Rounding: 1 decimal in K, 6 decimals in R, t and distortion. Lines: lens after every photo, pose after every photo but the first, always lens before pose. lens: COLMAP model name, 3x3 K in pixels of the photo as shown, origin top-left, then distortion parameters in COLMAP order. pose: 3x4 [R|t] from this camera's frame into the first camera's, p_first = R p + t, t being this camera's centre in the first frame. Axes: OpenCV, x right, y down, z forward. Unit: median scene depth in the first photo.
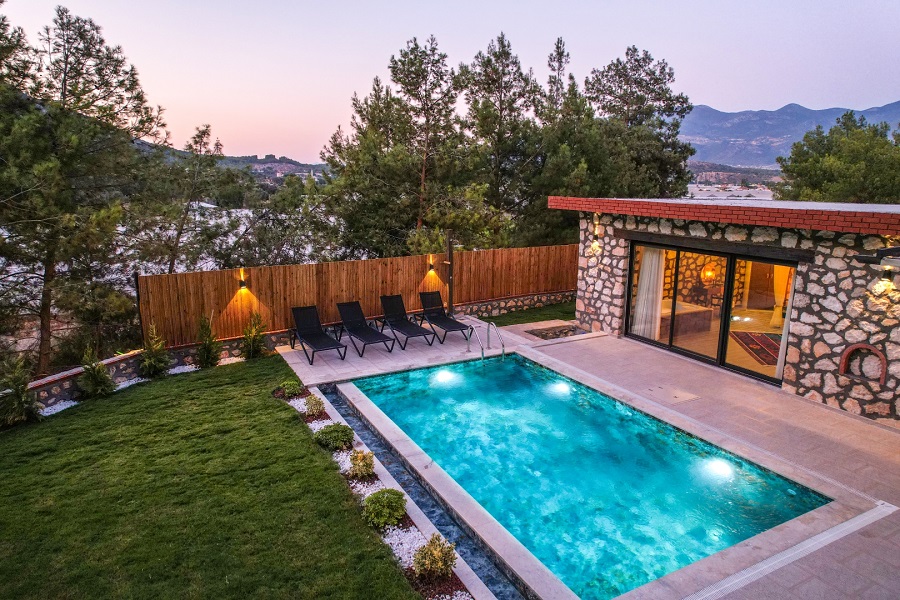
lens RADIAL K [[575.4, 0, 448.6], [0, 575.4, 306.1], [0, 0, 1]] dist [-0.074536, 0.069690]
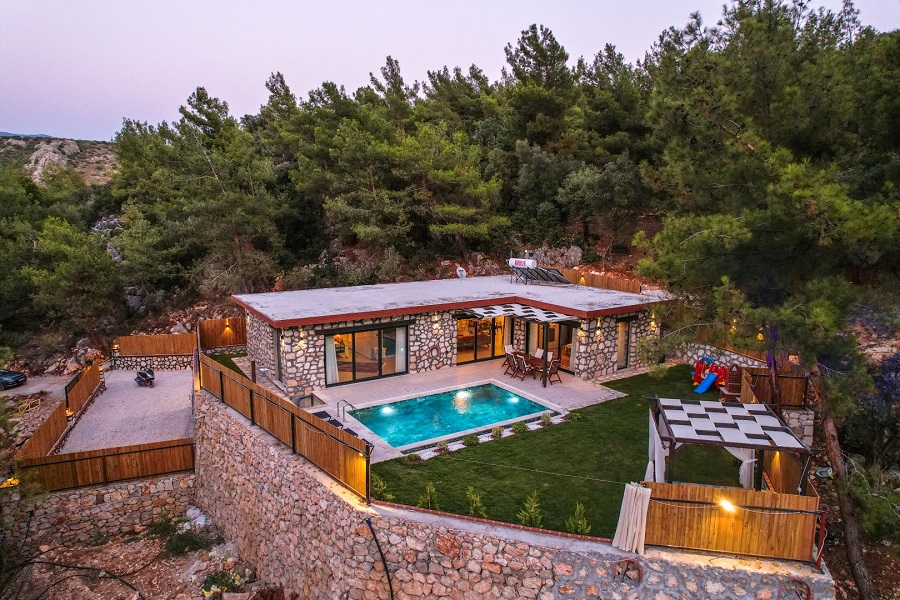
lens RADIAL K [[575.4, 0, 448.6], [0, 575.4, 306.1], [0, 0, 1]] dist [-0.074536, 0.069690]
pose [[-0.087435, -0.174439, 0.980778, -1.445839], [0.209175, 0.959384, 0.189281, -0.453956], [-0.973962, 0.221704, -0.047395, 0.674840]]
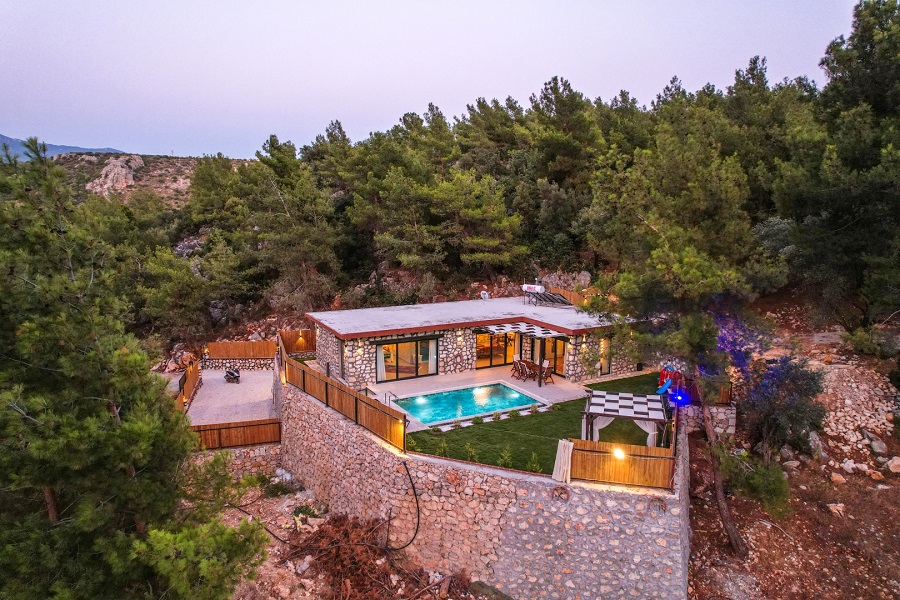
lens RADIAL K [[575.8, 0, 447.9], [0, 575.8, 302.5], [0, 0, 1]] dist [-0.063100, 0.047532]
pose [[-0.008842, -0.154347, 0.987977, -2.057046], [0.212299, 0.965202, 0.152689, -0.590535], [-0.977165, 0.211096, 0.024233, 0.592590]]
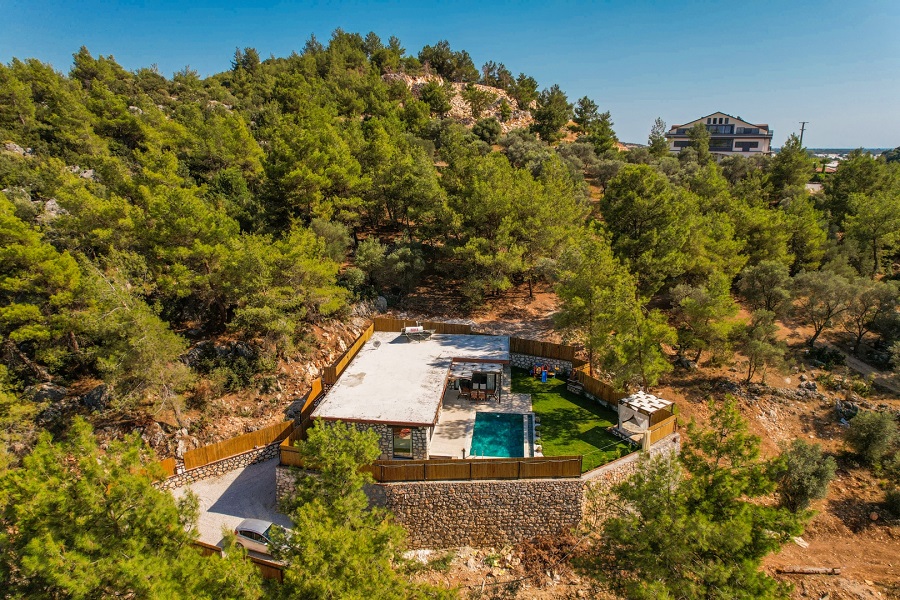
lens RADIAL K [[575.4, 0, 448.6], [0, 575.4, 306.1], [0, 0, 1]] dist [-0.074536, 0.069690]
pose [[-0.822829, -0.160417, 0.545178, -1.289539], [0.119342, 0.889163, 0.441755, -1.929298], [-0.555617, 0.428551, -0.712484, 2.782495]]
